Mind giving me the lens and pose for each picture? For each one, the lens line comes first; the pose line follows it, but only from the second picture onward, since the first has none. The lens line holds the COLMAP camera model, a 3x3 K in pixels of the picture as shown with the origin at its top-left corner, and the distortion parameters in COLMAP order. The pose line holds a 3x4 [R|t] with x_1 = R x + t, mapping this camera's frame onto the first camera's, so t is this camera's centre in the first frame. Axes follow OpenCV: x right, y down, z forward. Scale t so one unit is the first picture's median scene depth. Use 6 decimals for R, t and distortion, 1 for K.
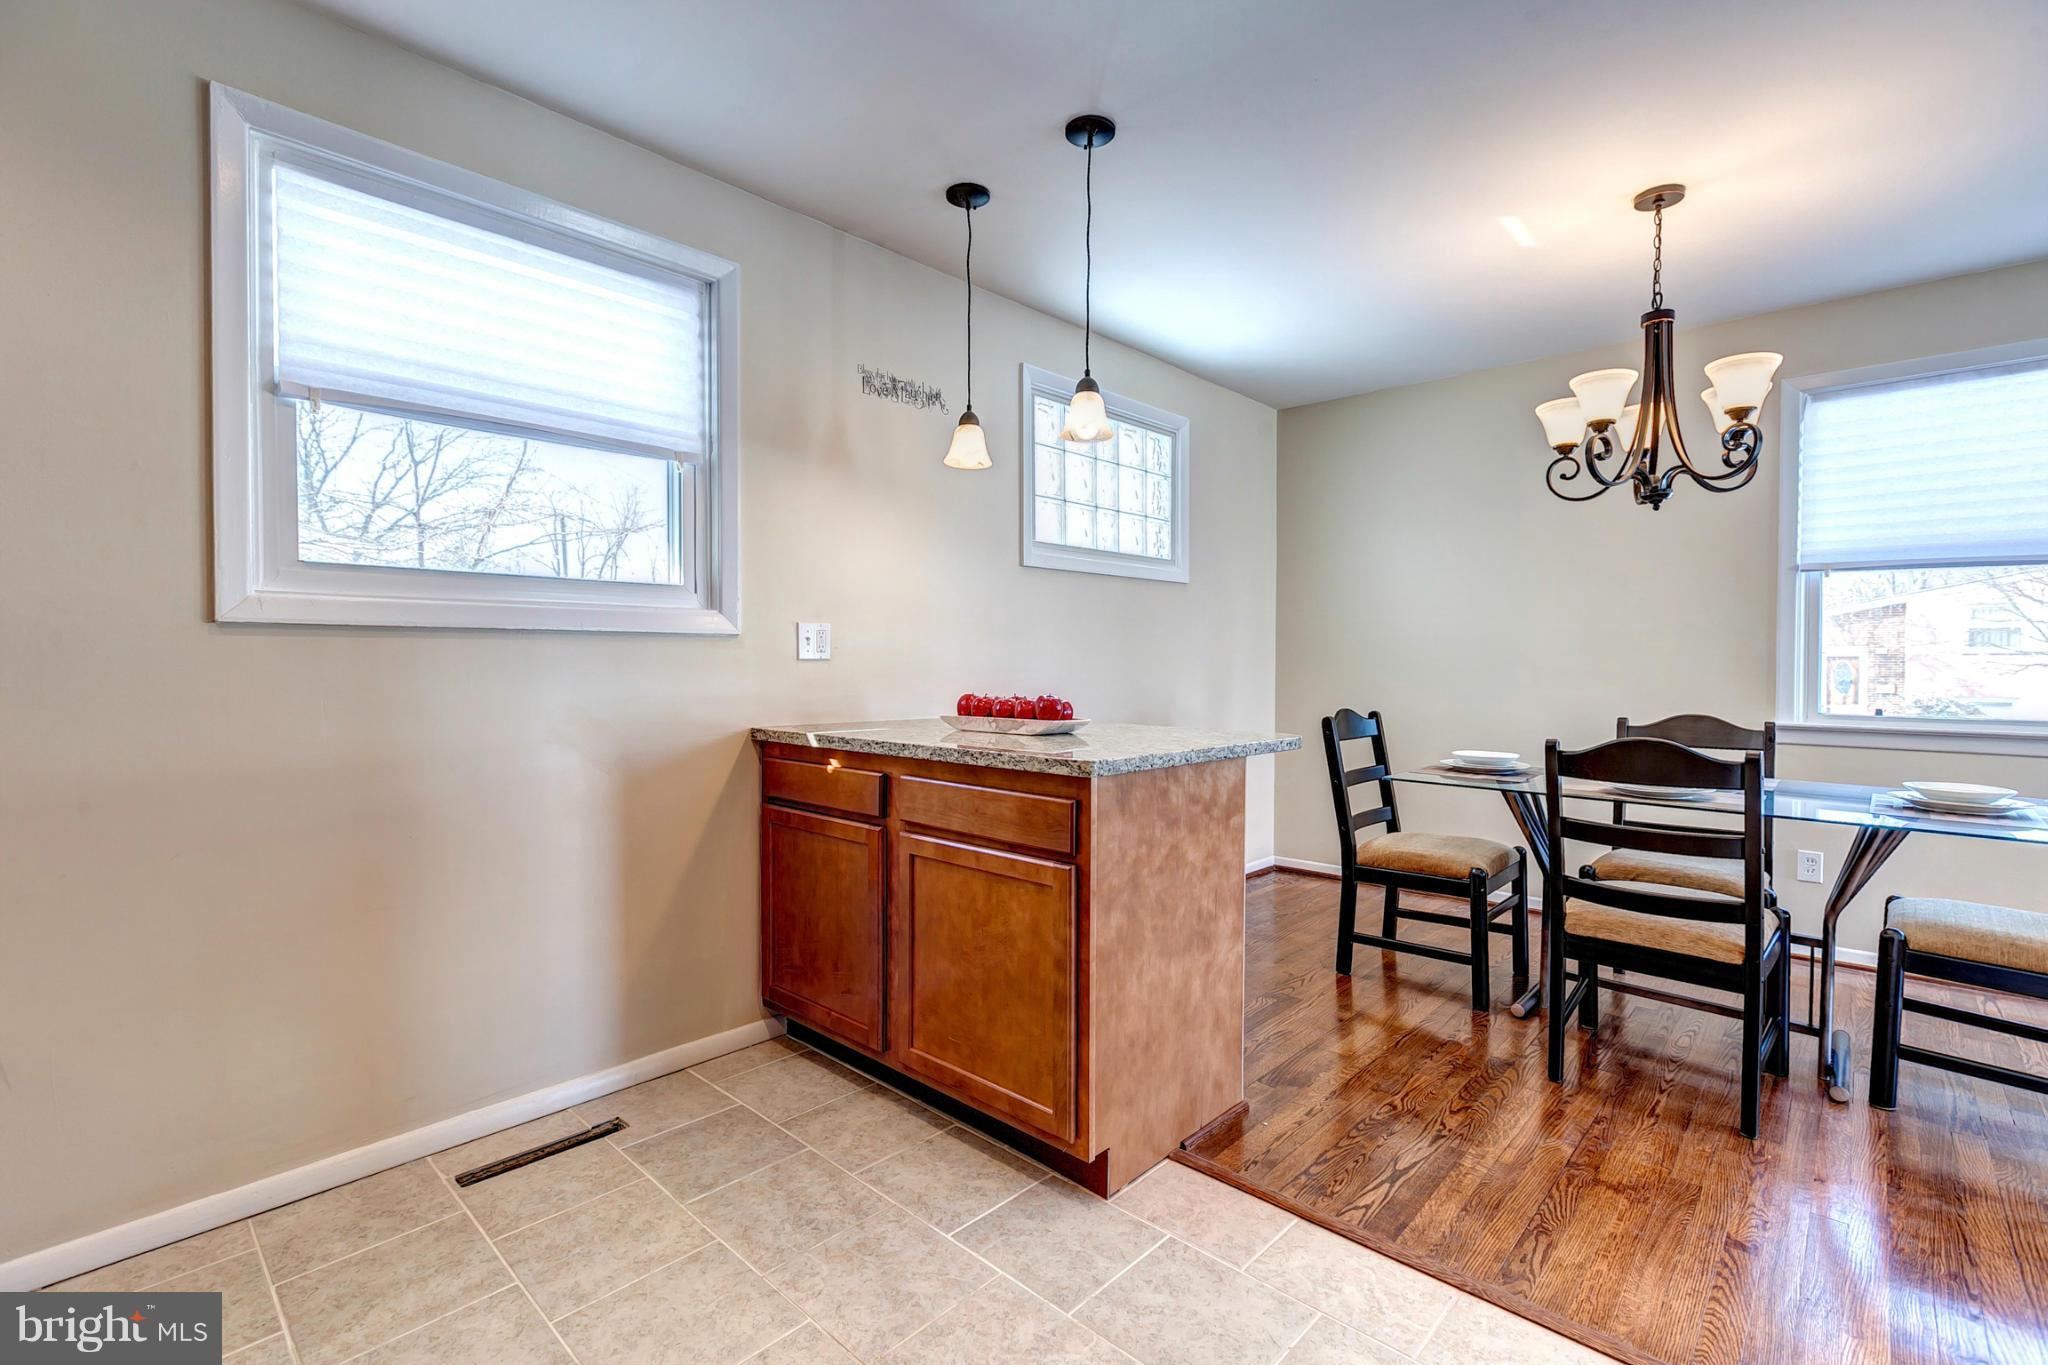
lens RADIAL K [[919.0, 0, 1027.0], [0, 919.0, 680.5], [0, 0, 1]] dist [-0.000726, 0.000296]
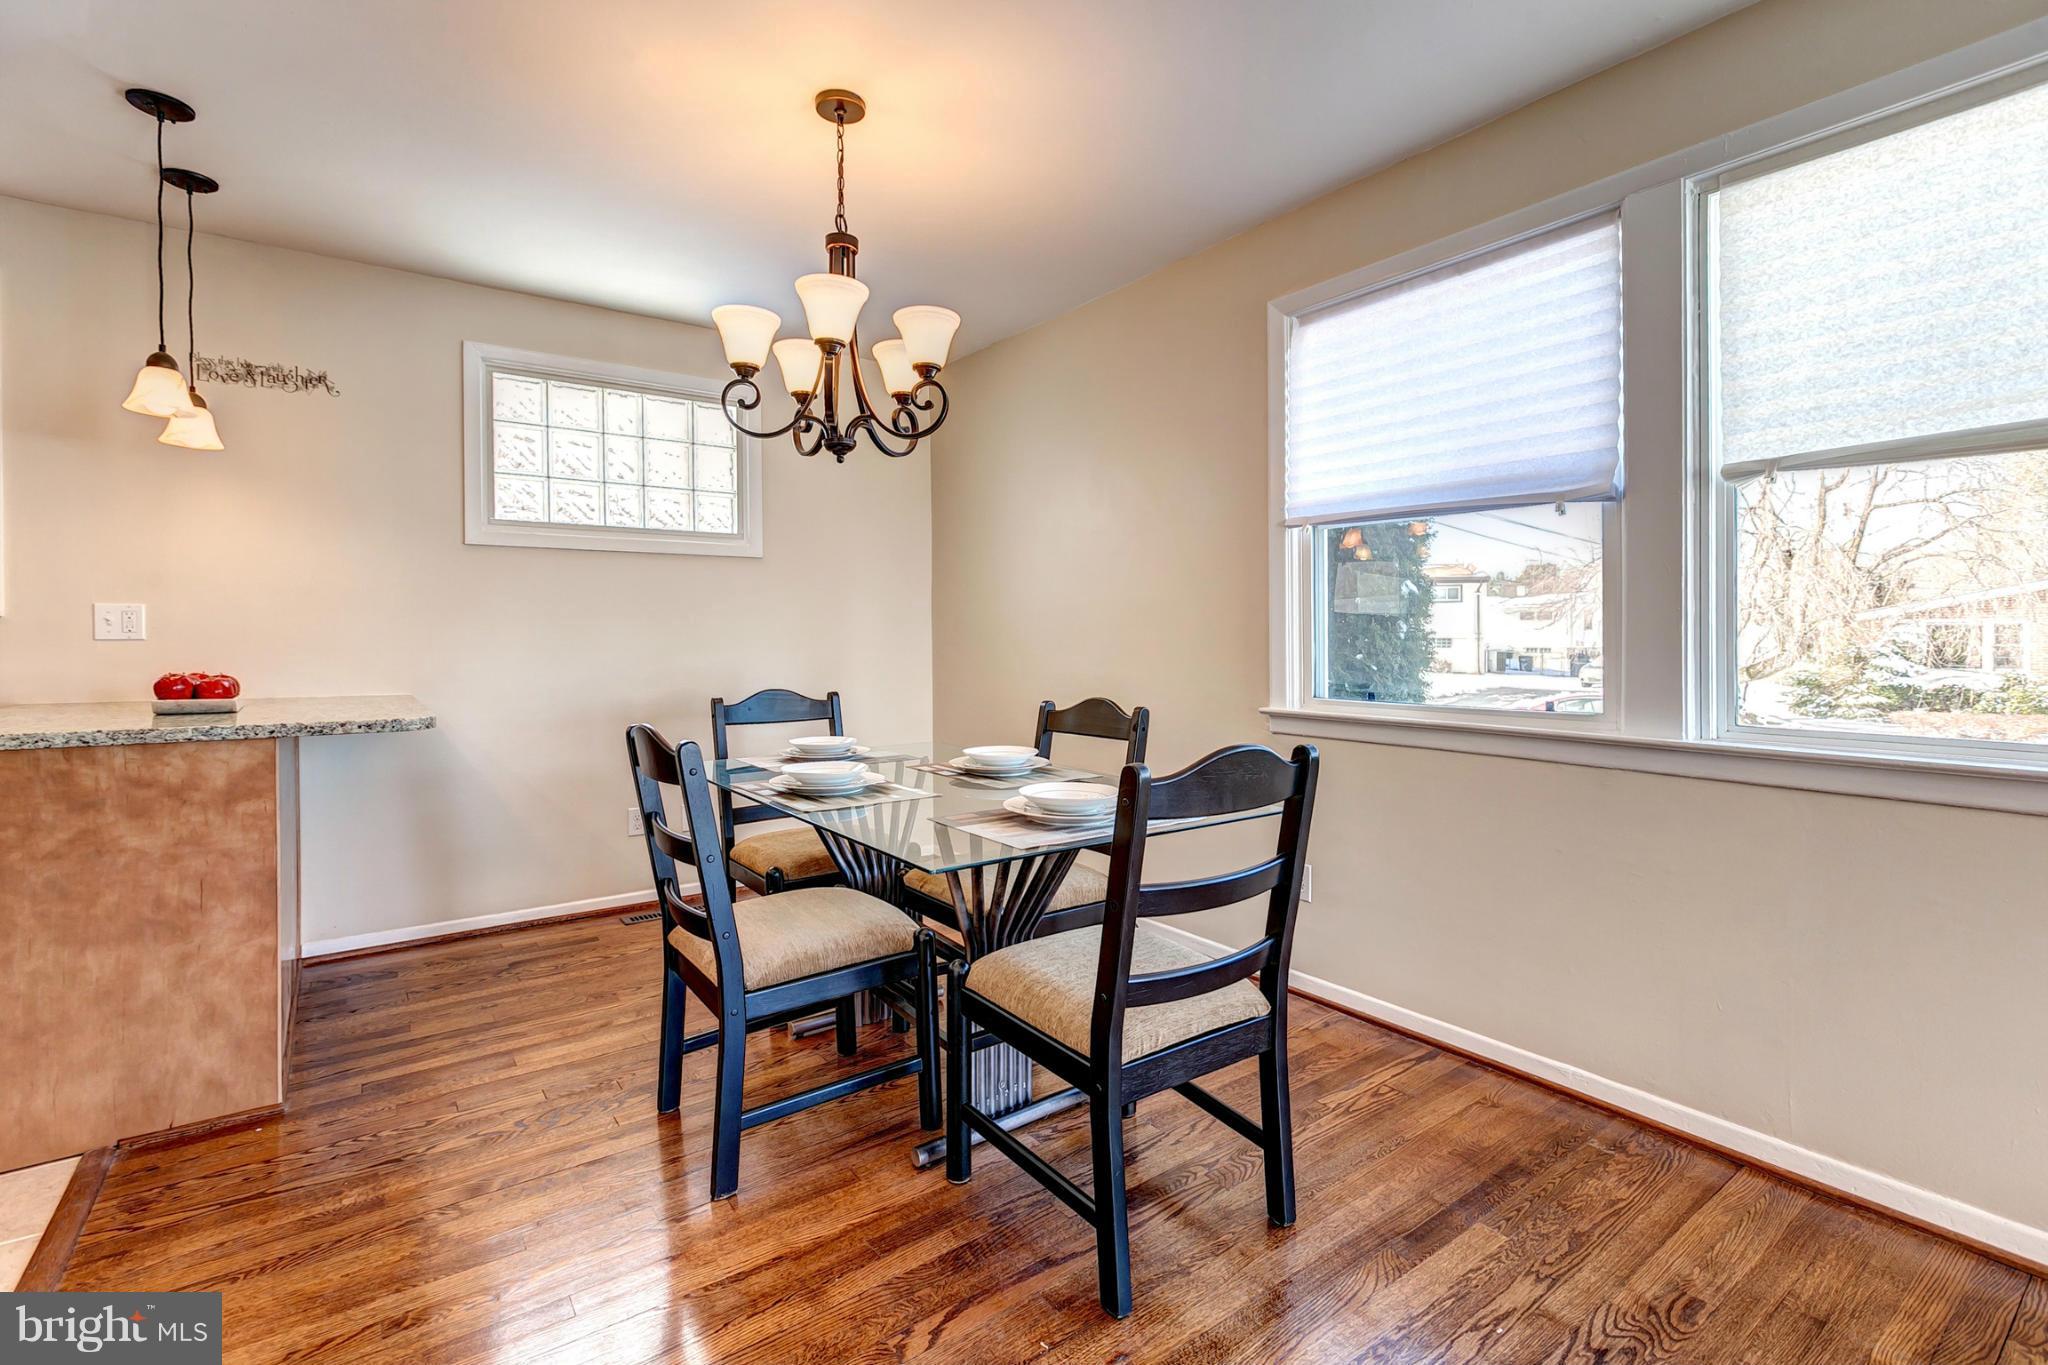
lens RADIAL K [[919.0, 0, 1038.3], [0, 919.0, 648.8], [0, 0, 1]] dist [-0.000726, 0.000296]
pose [[0.983312, -0.003754, -0.181891, 1.169015], [0.001771, 0.999937, -0.011065, 0.000968], [0.181921, 0.010558, 0.983256, 0.203497]]
